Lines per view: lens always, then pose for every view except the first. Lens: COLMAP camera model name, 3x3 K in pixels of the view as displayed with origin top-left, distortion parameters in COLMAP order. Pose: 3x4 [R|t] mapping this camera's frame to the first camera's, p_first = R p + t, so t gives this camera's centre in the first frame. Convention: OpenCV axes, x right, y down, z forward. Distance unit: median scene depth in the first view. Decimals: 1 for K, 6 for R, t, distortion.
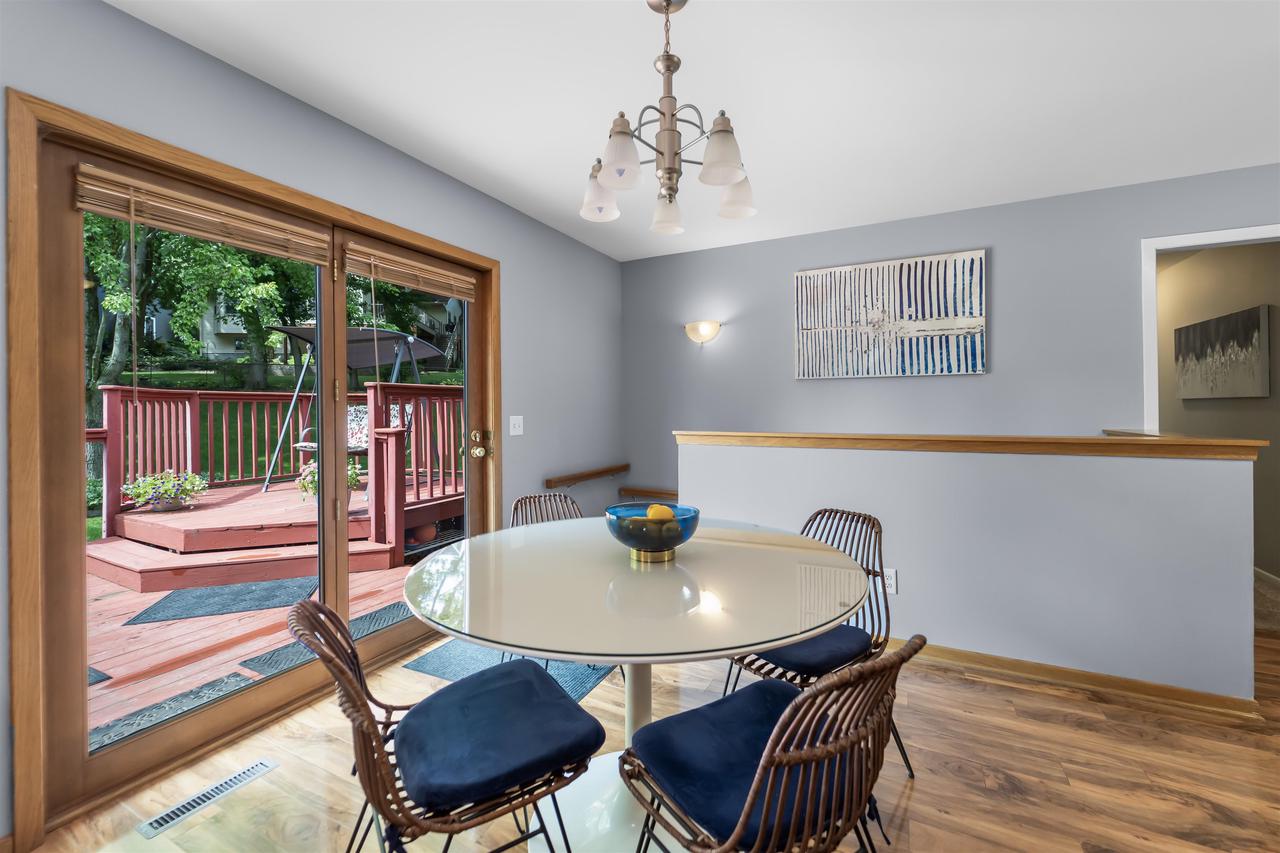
lens RADIAL K [[515.9, 0, 641.1], [0, 515.9, 404.9], [0, 0, 1]] dist [0.002420, -0.001812]
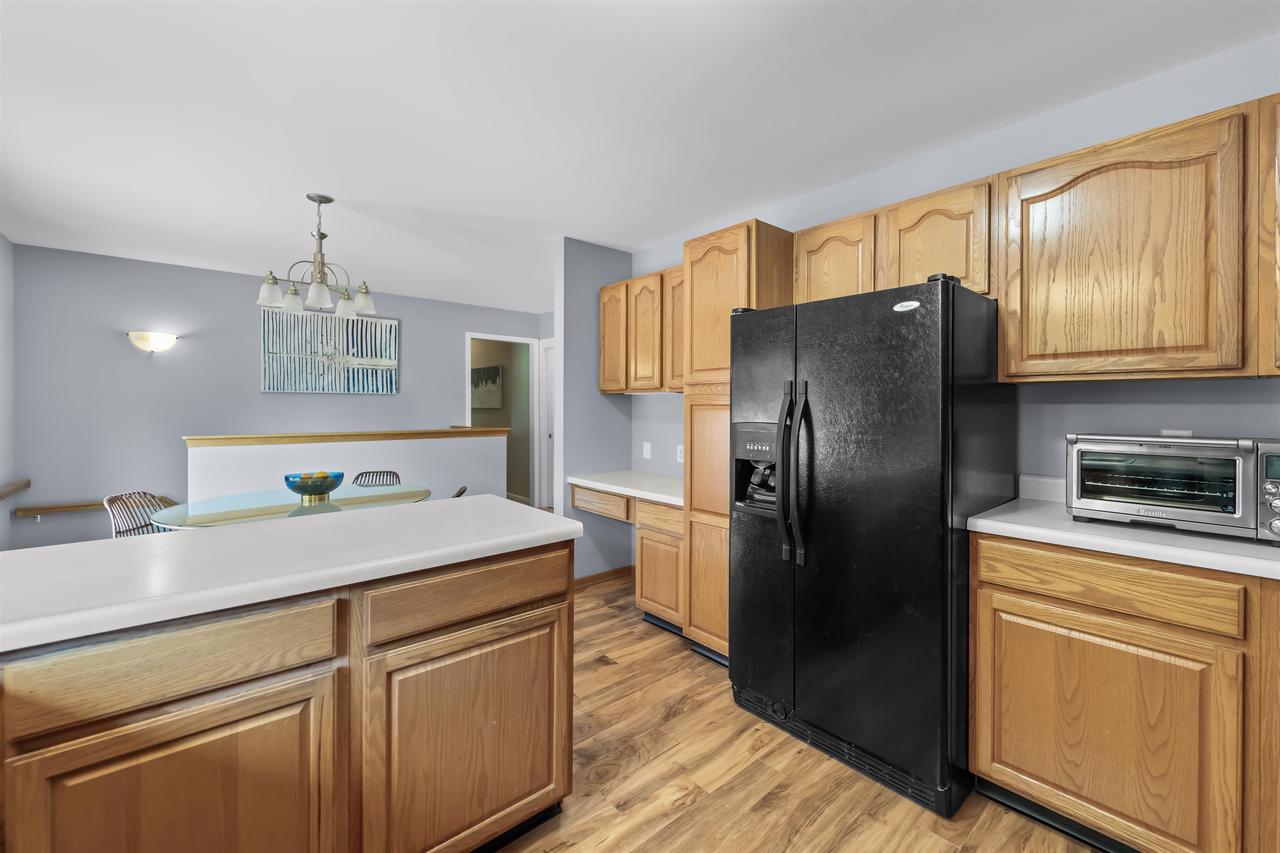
lens RADIAL K [[515.9, 0, 645.4], [0, 515.9, 410.0], [0, 0, 1]] dist [0.002420, -0.001812]
pose [[0.371712, 0.000862, 0.928348, -0.581151], [-0.010723, 0.999937, 0.003365, -0.022166], [-0.928286, -0.011206, 0.371697, -0.370154]]
